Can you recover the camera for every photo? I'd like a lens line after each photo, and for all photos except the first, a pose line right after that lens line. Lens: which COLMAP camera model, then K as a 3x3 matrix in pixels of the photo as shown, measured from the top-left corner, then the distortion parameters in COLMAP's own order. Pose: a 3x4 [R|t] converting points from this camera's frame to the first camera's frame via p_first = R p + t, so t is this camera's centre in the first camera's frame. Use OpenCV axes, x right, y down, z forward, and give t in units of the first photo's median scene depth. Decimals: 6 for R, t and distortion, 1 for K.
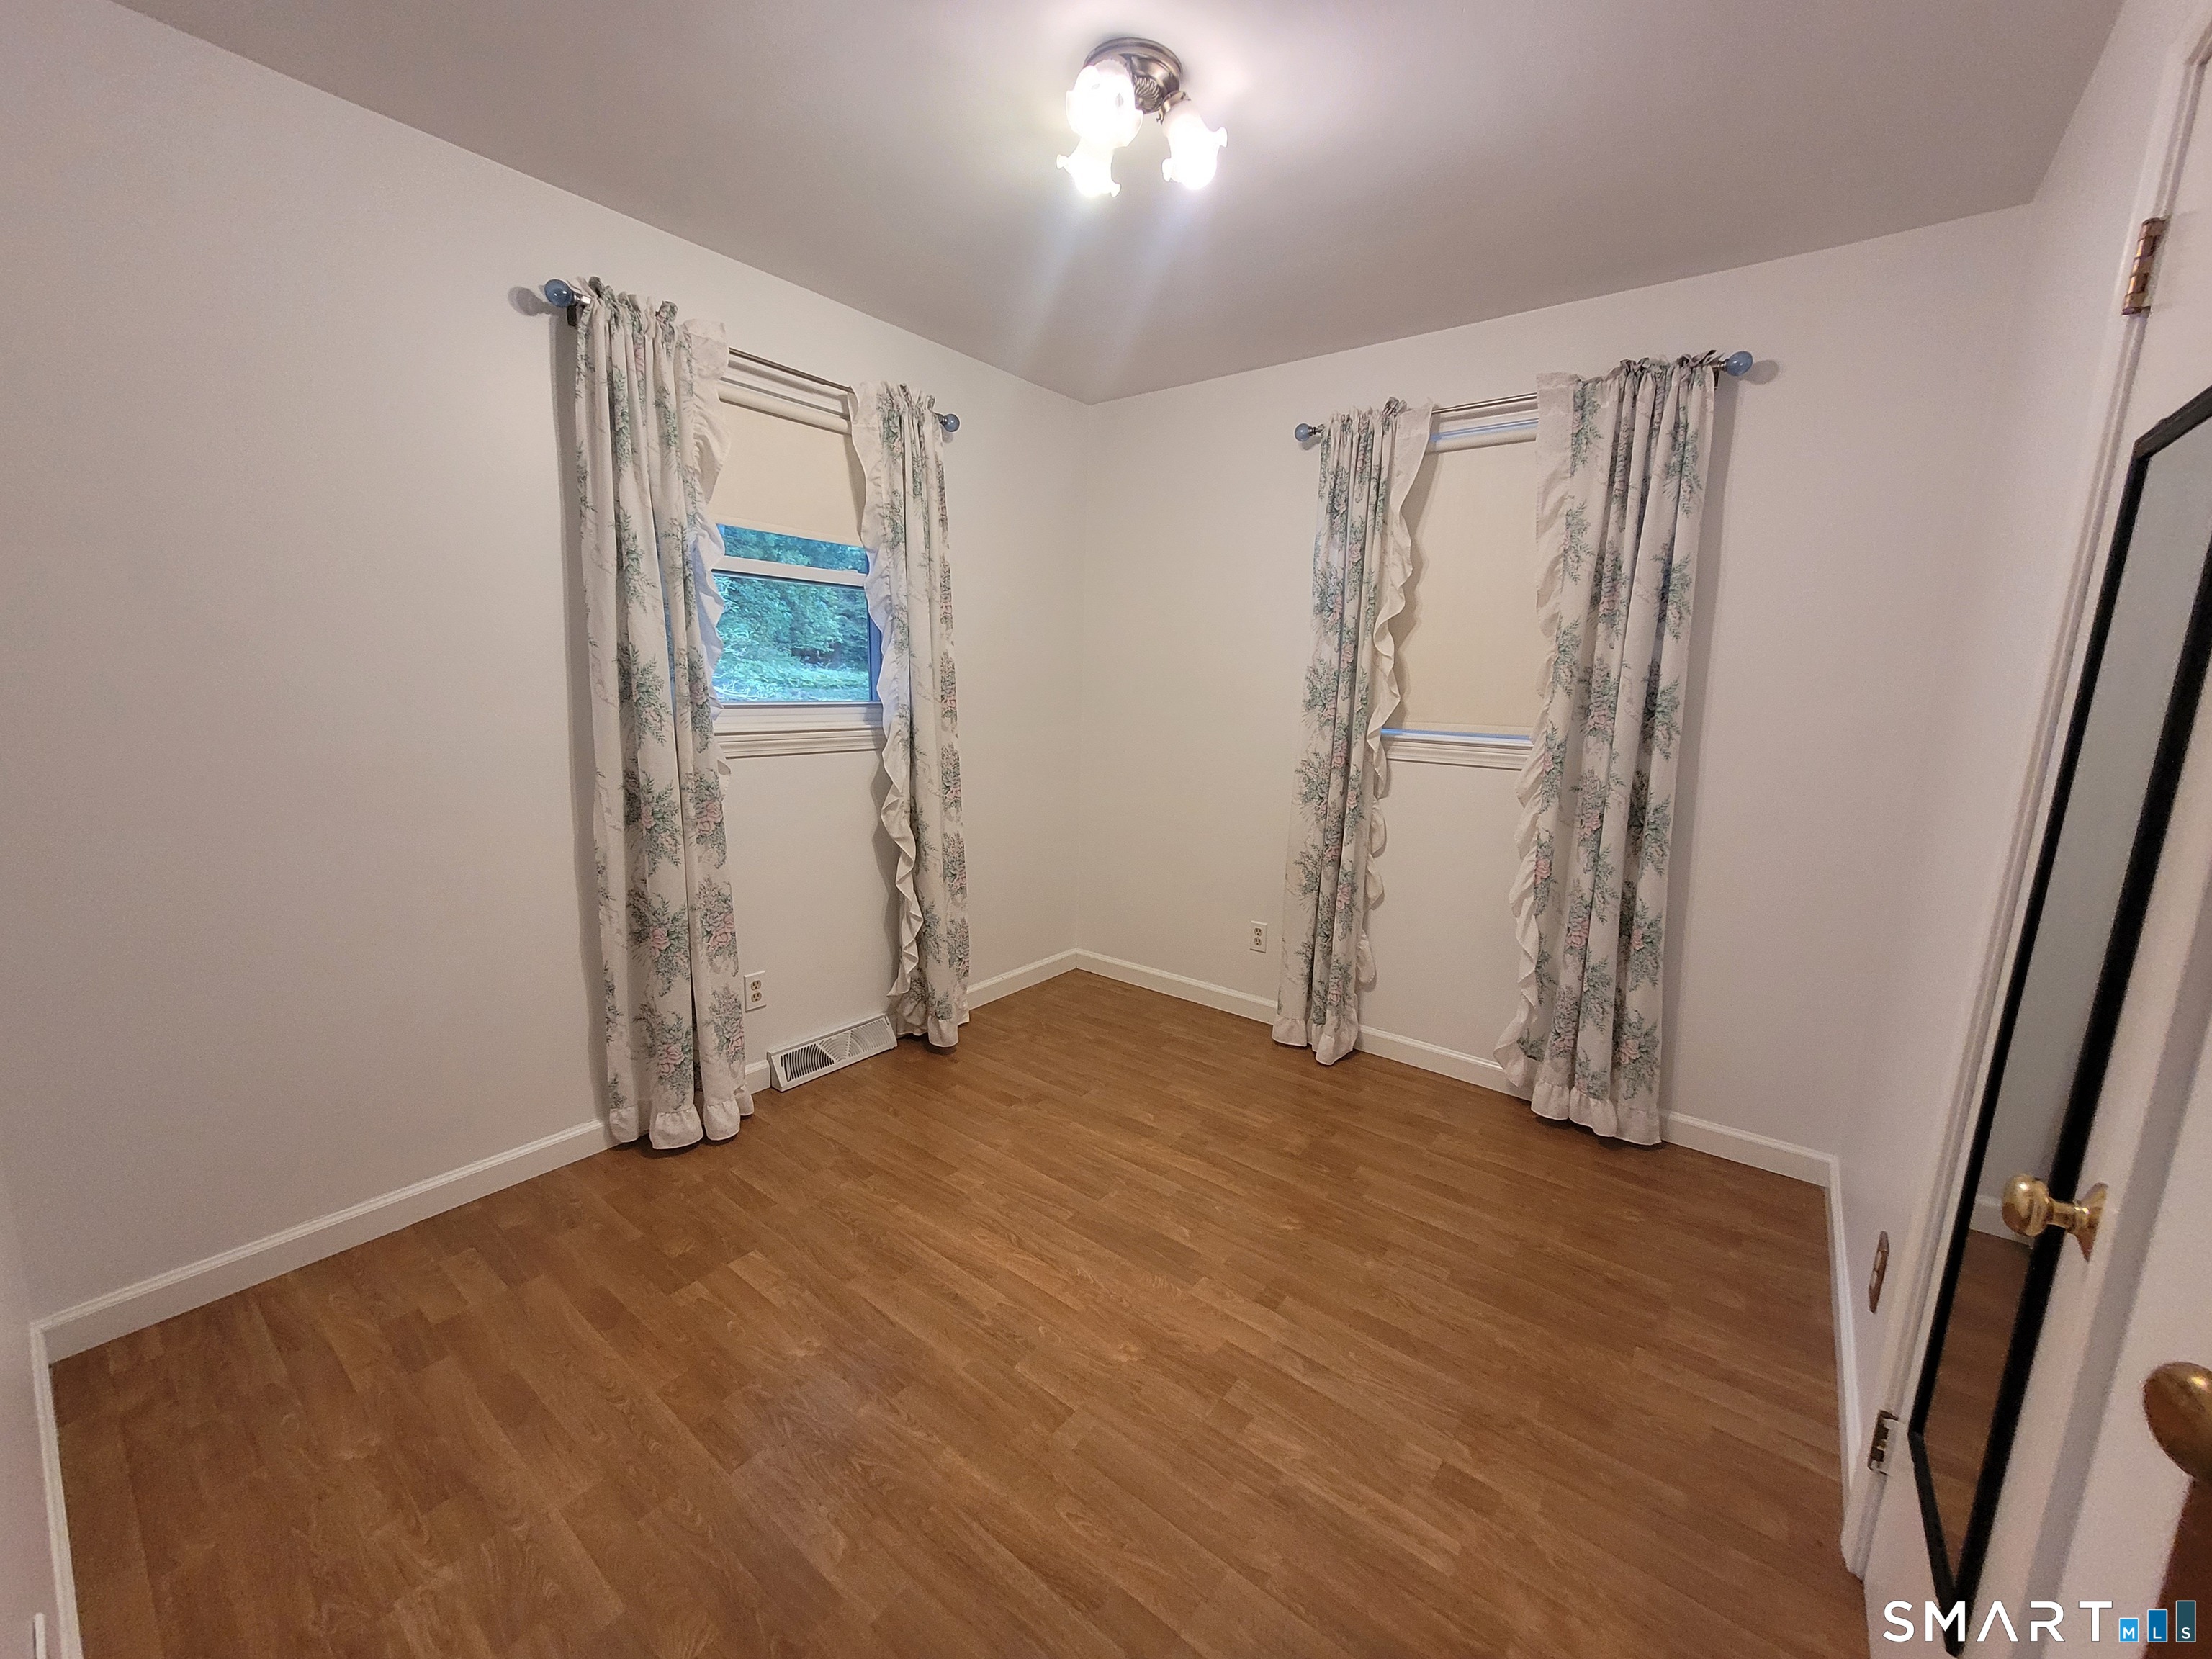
lens RADIAL K [[866.3, 0, 1104.1], [0, 866.3, 831.6], [0, 0, 1]] dist [-0.001601, -0.000094]
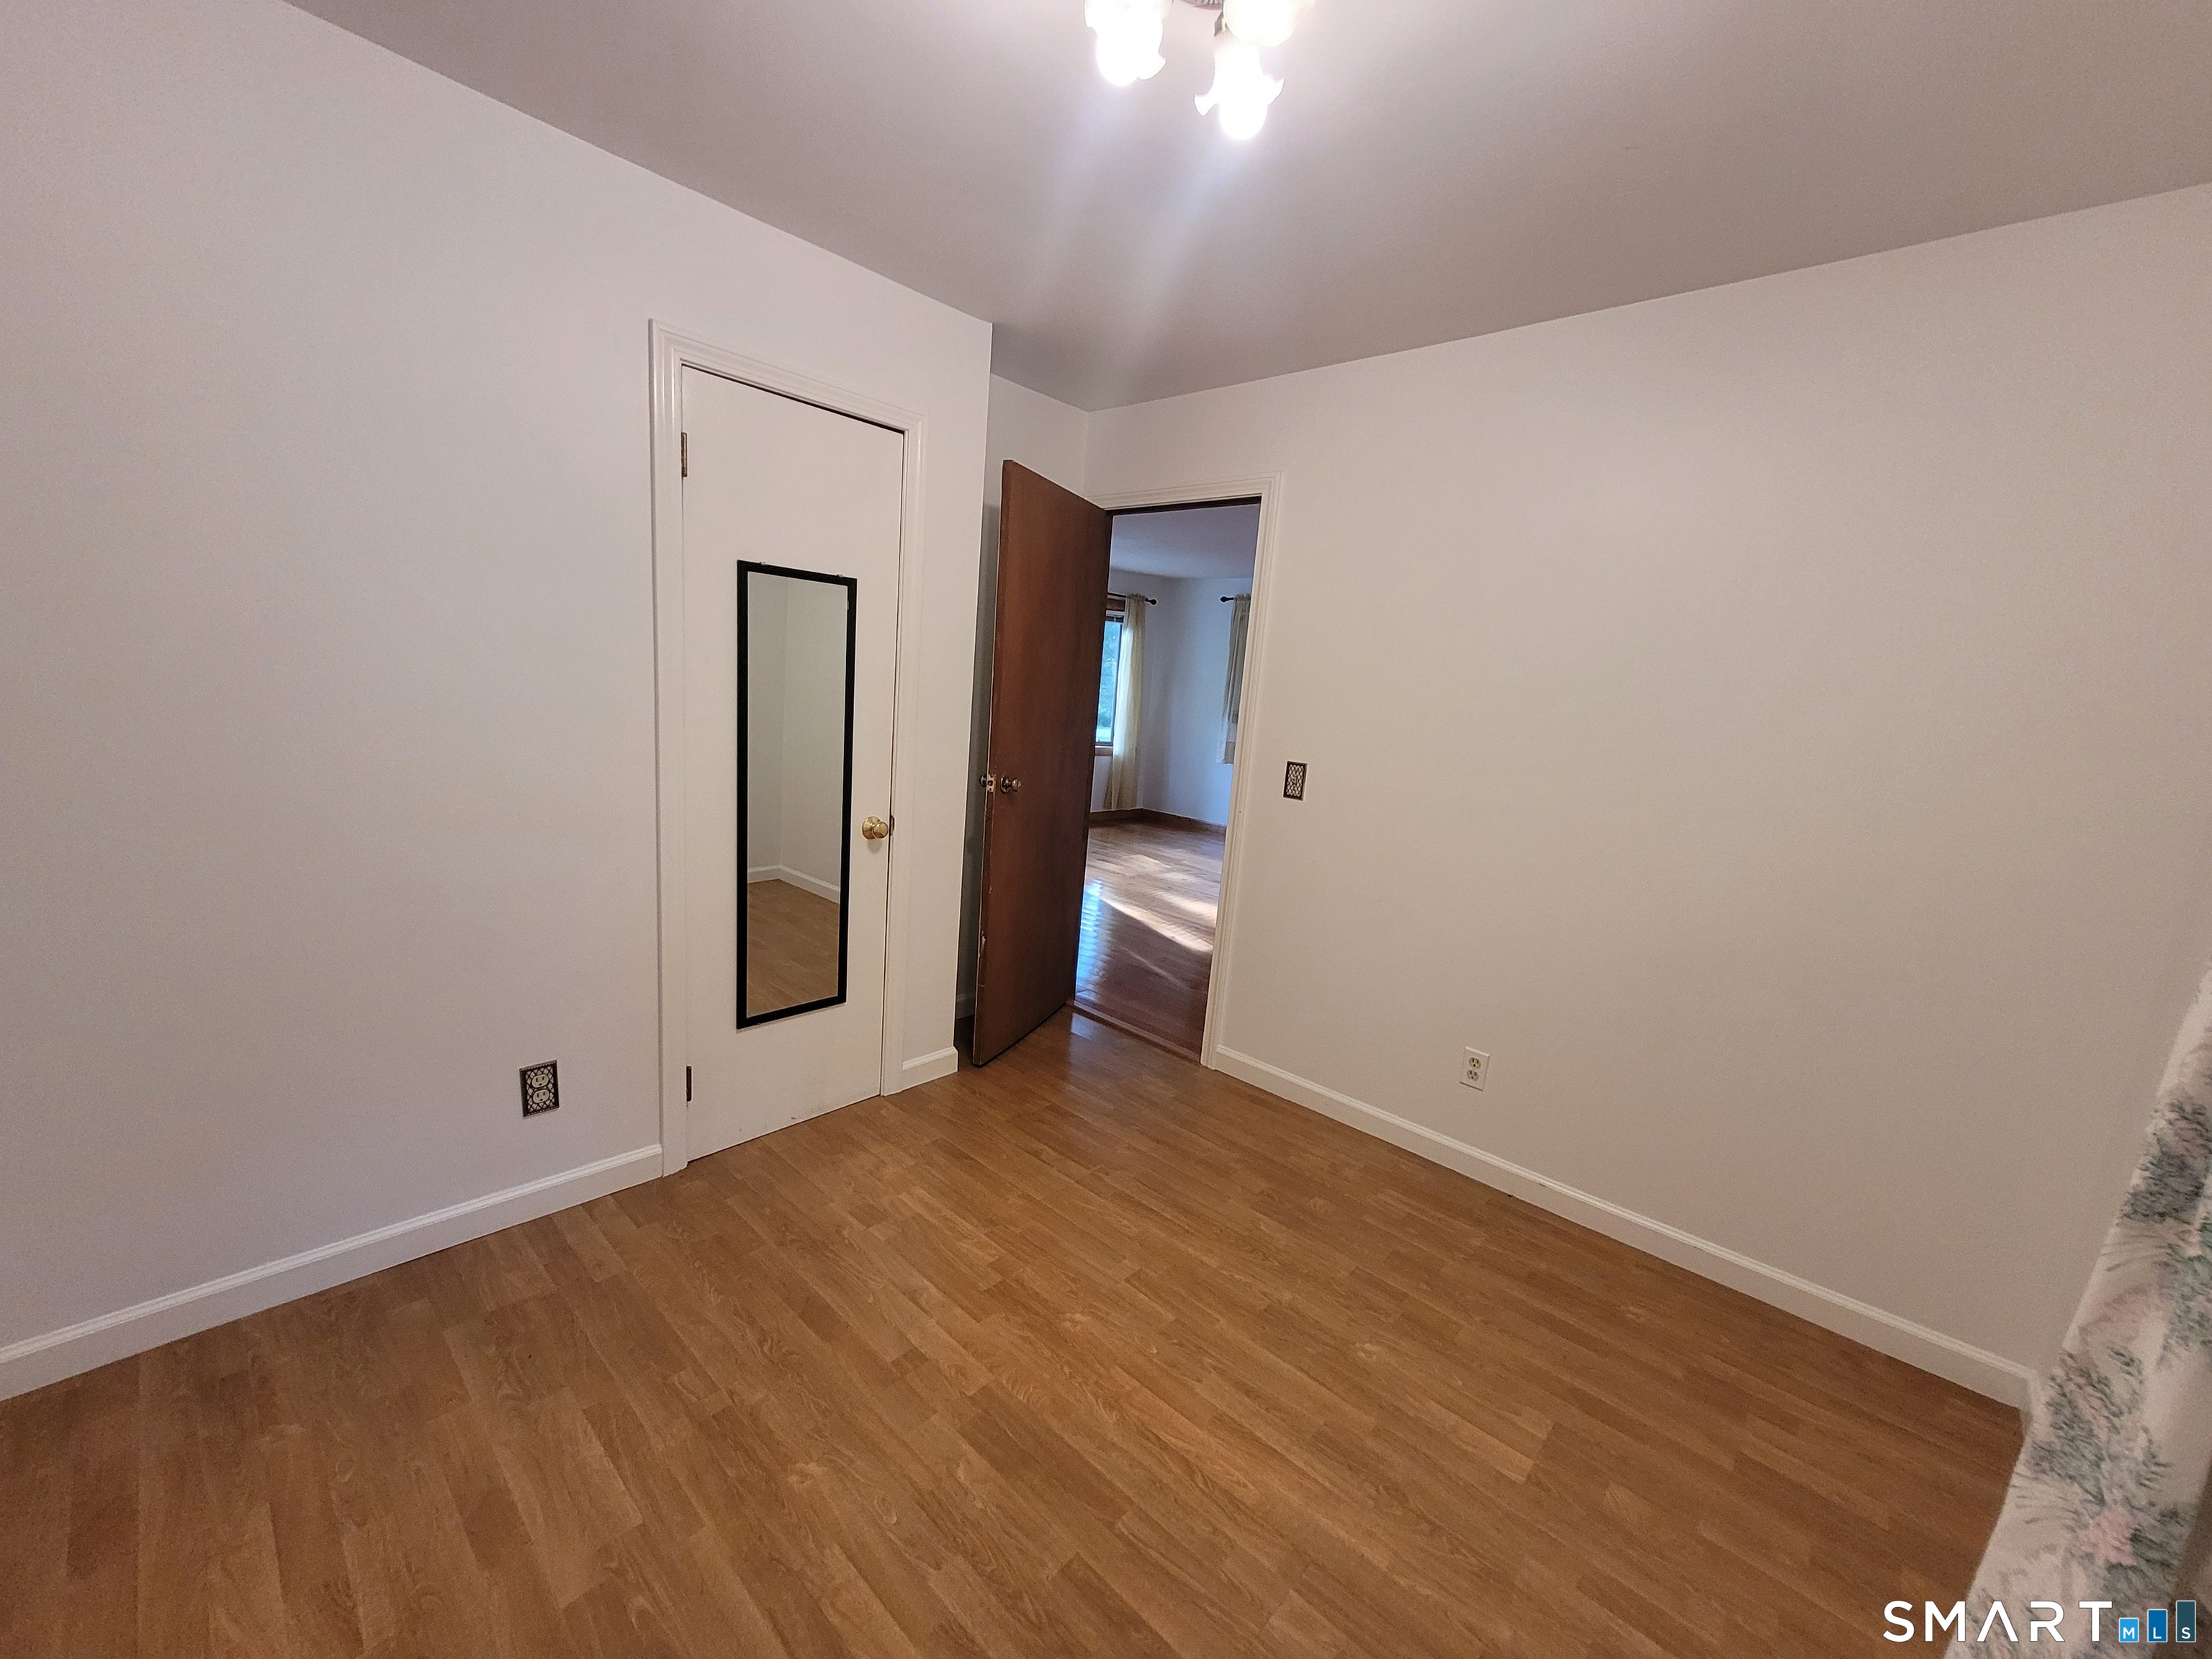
lens RADIAL K [[866.3, 0, 1106.7], [0, 866.3, 835.8], [0, 0, 1]] dist [-0.001601, -0.000094]
pose [[-0.991651, -0.114874, 0.058588, -0.007293], [-0.087184, 0.932019, 0.351765, -0.359592], [-0.095014, 0.343720, -0.934253, 1.809806]]
